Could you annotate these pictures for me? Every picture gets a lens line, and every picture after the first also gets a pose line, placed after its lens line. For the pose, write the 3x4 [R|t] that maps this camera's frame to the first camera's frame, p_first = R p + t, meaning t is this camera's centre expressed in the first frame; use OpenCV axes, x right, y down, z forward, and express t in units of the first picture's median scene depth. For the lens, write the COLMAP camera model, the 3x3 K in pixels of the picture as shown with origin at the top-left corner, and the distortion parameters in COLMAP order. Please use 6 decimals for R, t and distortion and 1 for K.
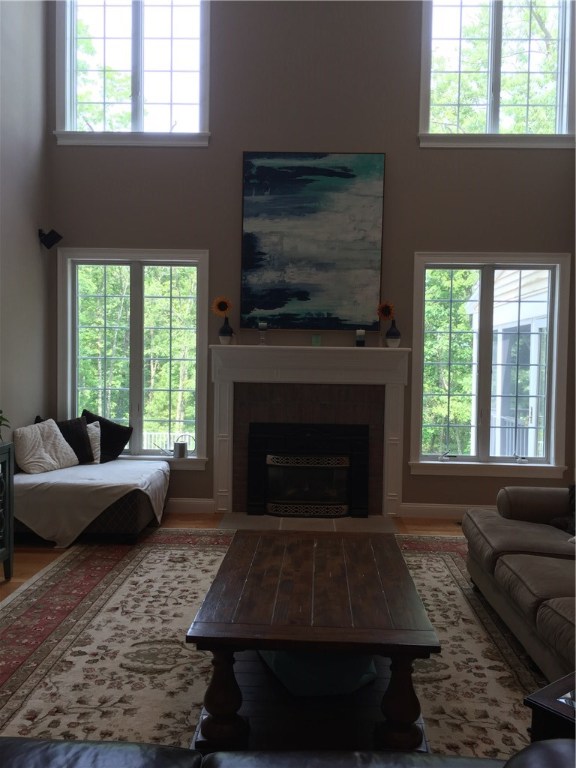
lens RADIAL K [[641.2, 0, 291.2], [0, 641.2, 384.3], [0, 0, 1]] dist [0.055100, -0.070118]
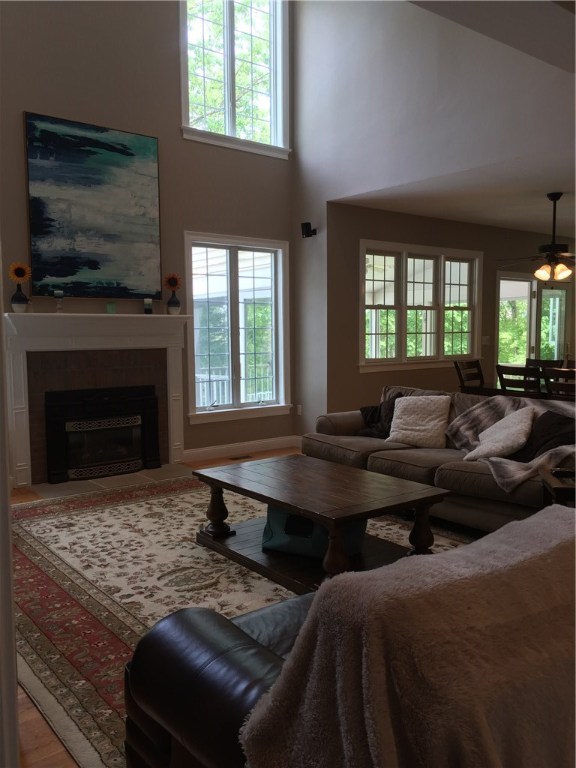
lens RADIAL K [[641.2, 0, 291.8], [0, 641.2, 382.0], [0, 0, 1]] dist [0.055100, -0.070118]
pose [[0.767985, -0.073784, 0.636203, -0.411962], [0.043893, 0.997070, 0.062651, -0.001074], [-0.638962, -0.020190, 0.768974, -0.006099]]
